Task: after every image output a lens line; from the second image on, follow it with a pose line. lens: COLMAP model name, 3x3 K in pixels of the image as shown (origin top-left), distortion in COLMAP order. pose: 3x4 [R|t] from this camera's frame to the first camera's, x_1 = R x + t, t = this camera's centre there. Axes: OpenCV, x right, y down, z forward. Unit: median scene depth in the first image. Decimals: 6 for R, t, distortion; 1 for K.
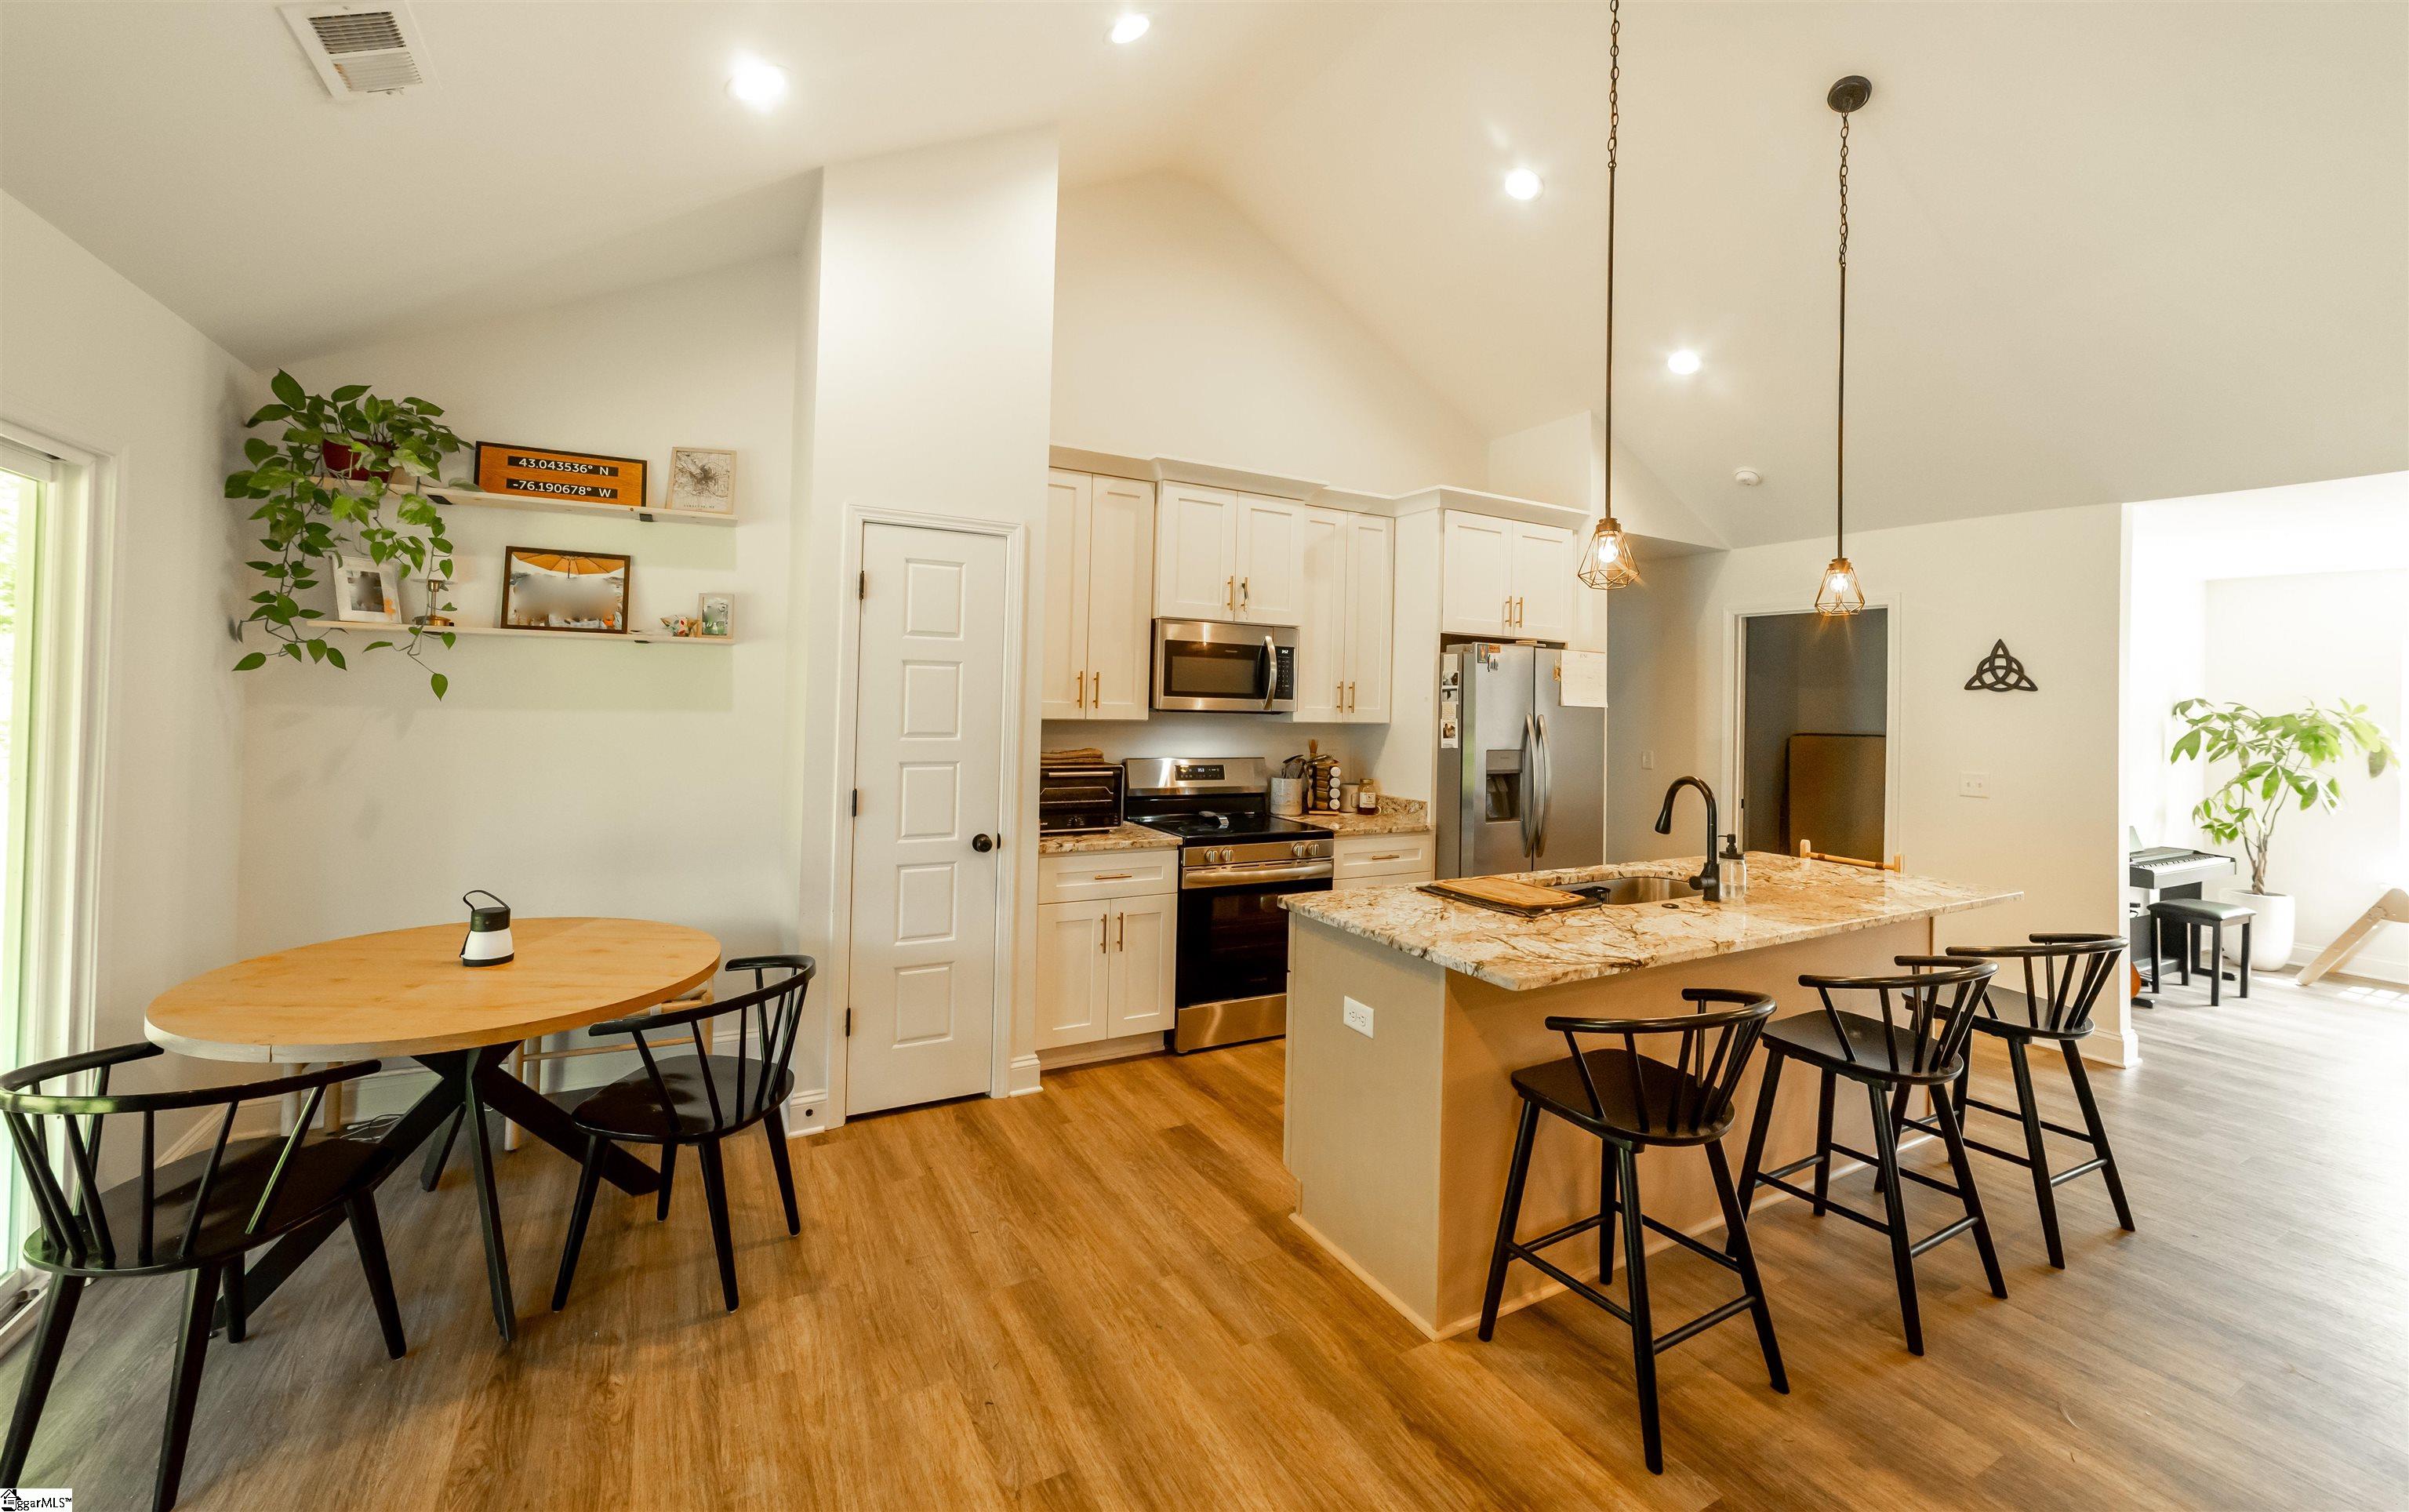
lens RADIAL K [[946.4, 0, 1203.5], [0, 946.4, 749.3], [0, 0, 1]] dist [-0.007441, 0.000573]
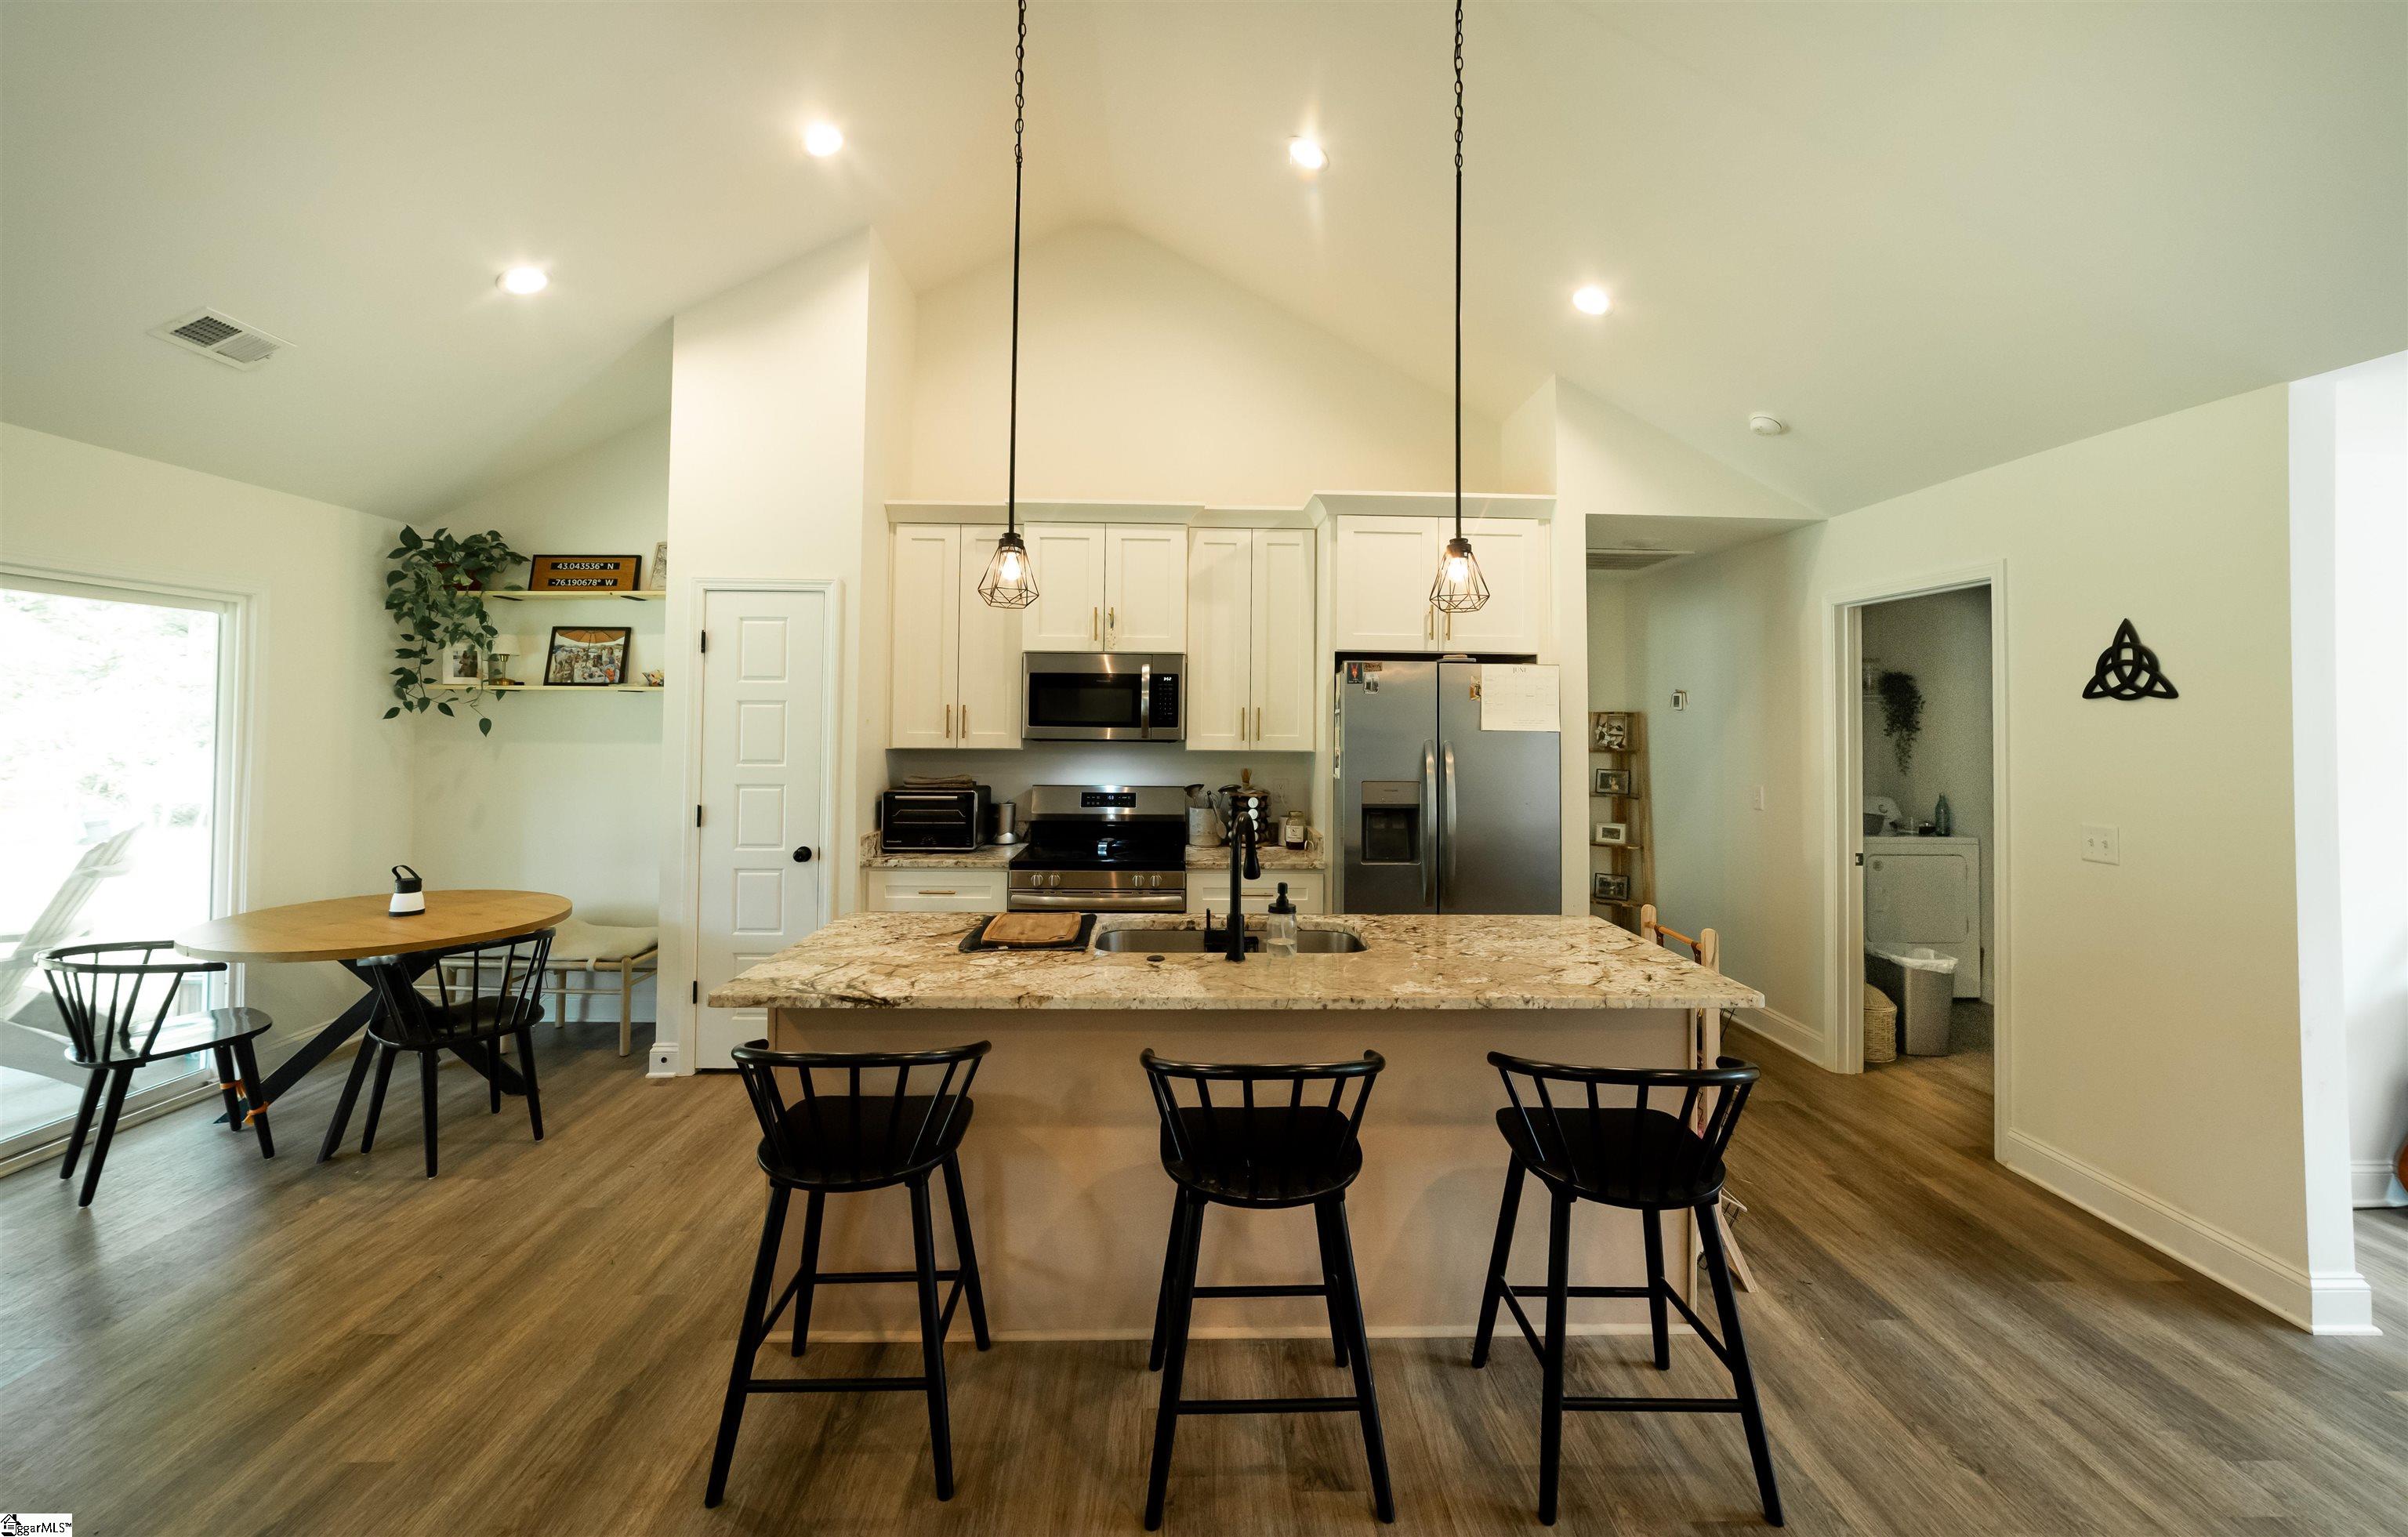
lens RADIAL K [[949.6, 0, 1215.9], [0, 949.6, 765.2], [0, 0, 1]] dist [-0.010943, 0.001971]
pose [[0.891480, 0.004805, -0.453036, 0.670475], [-0.011060, 0.999877, -0.011159, -0.003230], [0.452926, 0.014959, 0.891423, 0.164886]]
